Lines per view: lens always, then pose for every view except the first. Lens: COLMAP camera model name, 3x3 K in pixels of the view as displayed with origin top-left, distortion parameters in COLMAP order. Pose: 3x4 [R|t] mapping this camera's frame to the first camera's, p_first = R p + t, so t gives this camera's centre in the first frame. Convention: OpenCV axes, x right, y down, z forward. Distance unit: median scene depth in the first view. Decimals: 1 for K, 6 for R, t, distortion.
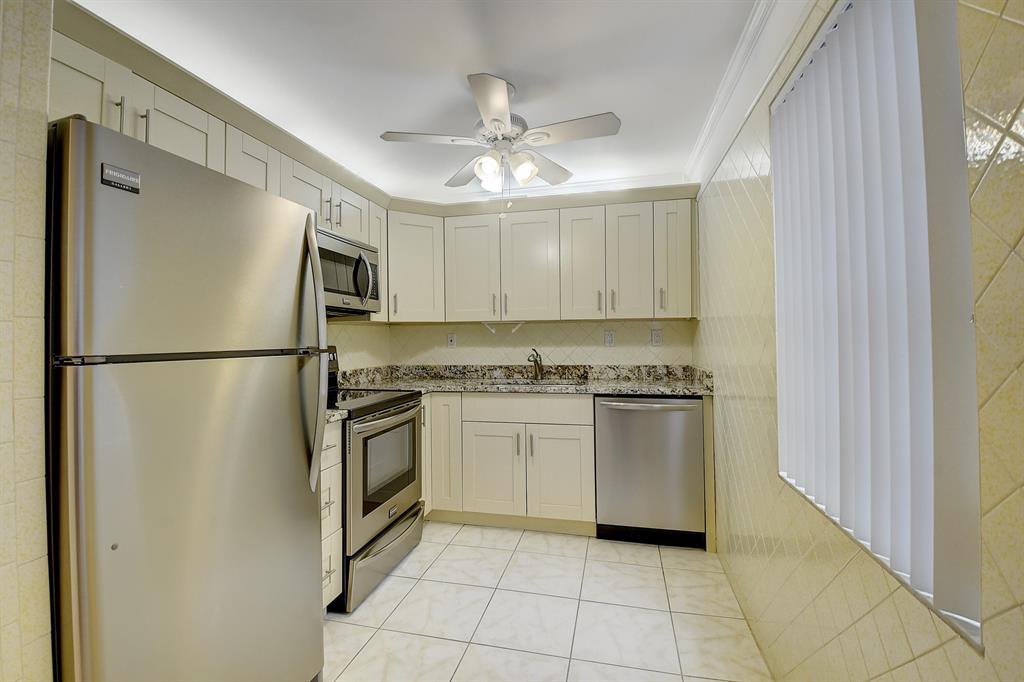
lens RADIAL K [[457.9, 0, 511.2], [0, 457.9, 332.7], [0, 0, 1]] dist [0.019529, -0.026132]
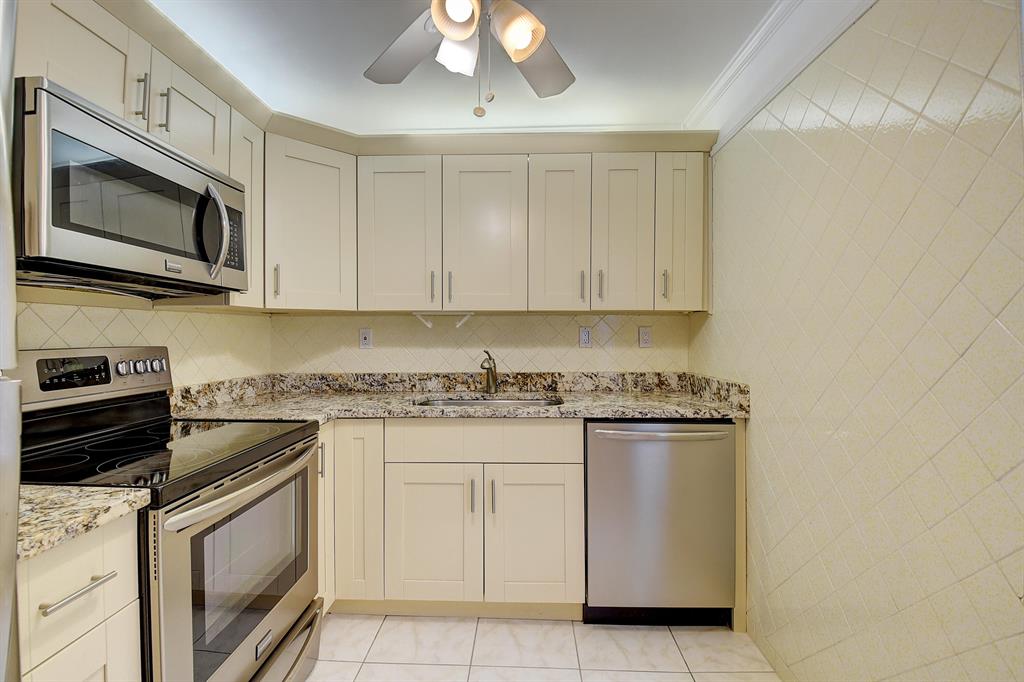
lens RADIAL K [[457.9, 0, 511.2], [0, 457.9, 332.7], [0, 0, 1]] dist [0.019529, -0.026132]
pose [[0.980012, 0.009938, 0.198689, -0.061811], [-0.011489, 0.999912, 0.006654, 0.001829], [-0.198606, -0.008804, 0.980040, 0.320927]]
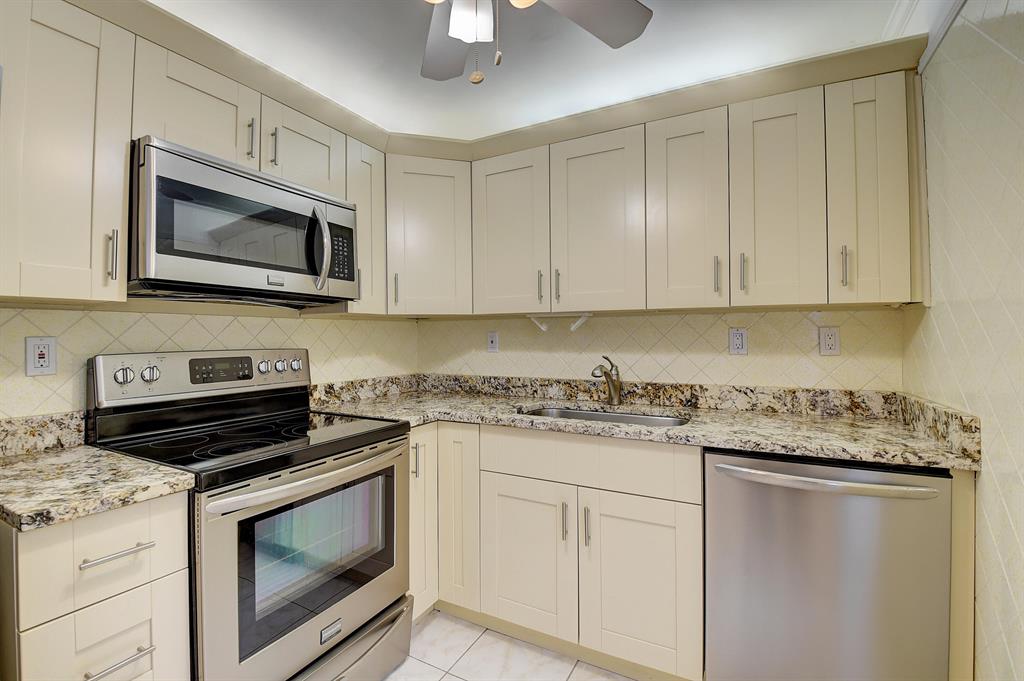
lens RADIAL K [[456.3, 0, 505.5], [0, 456.3, 330.3], [0, 0, 1]] dist [0.011141, -0.025529]
pose [[0.964261, 0.002630, -0.264942, 0.092456], [-0.002609, 0.999997, 0.000431, -0.000546], [0.264943, 0.000275, 0.964264, 0.395741]]
